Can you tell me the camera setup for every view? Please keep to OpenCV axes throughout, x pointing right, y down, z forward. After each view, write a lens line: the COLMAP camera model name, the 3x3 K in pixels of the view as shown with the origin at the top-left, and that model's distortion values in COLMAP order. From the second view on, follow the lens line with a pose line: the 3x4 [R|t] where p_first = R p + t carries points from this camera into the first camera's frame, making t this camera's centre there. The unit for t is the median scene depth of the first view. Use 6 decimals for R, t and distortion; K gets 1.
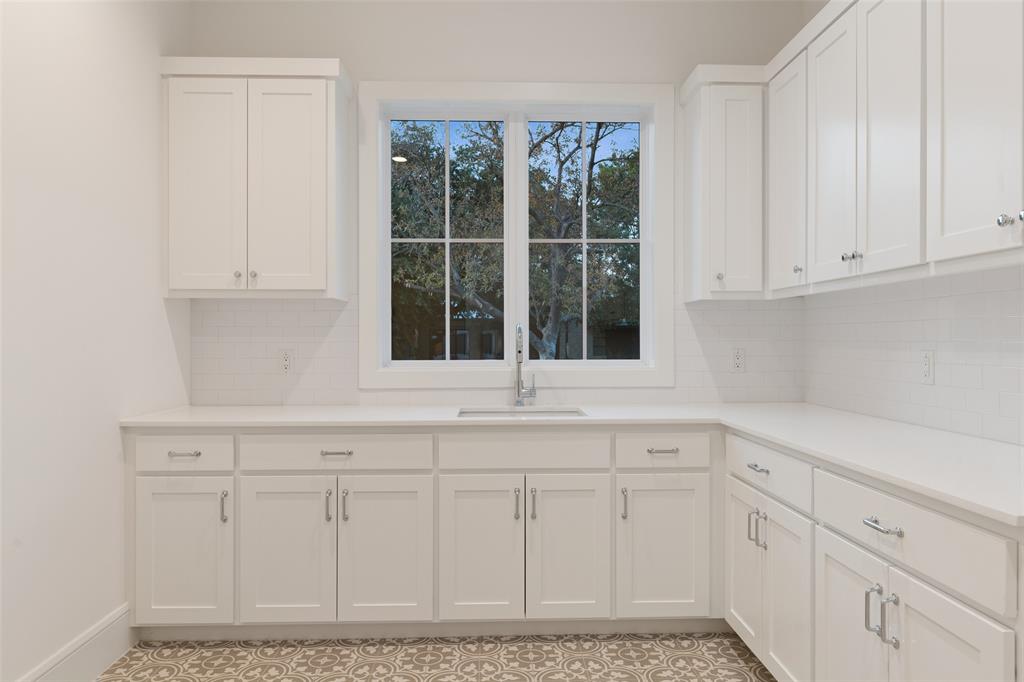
lens RADIAL K [[697.4, 0, 512.0], [0, 697.4, 341.0], [0, 0, 1]] dist [-0.000120, 0.002358]
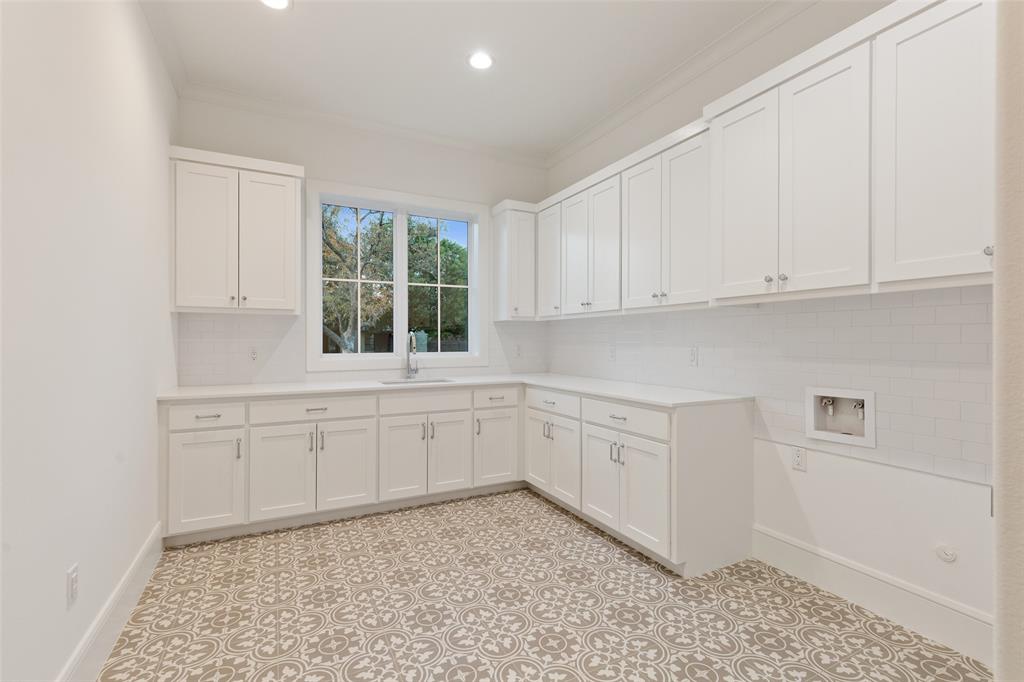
lens RADIAL K [[467.7, 0, 509.1], [0, 467.7, 339.7], [0, 0, 1]] dist [0.008811, -0.000359]
pose [[0.903553, 0.002343, 0.428469, -0.307231], [-0.001241, 0.999995, -0.002852, -0.002218], [-0.428474, 0.002045, 0.903552, -0.195505]]
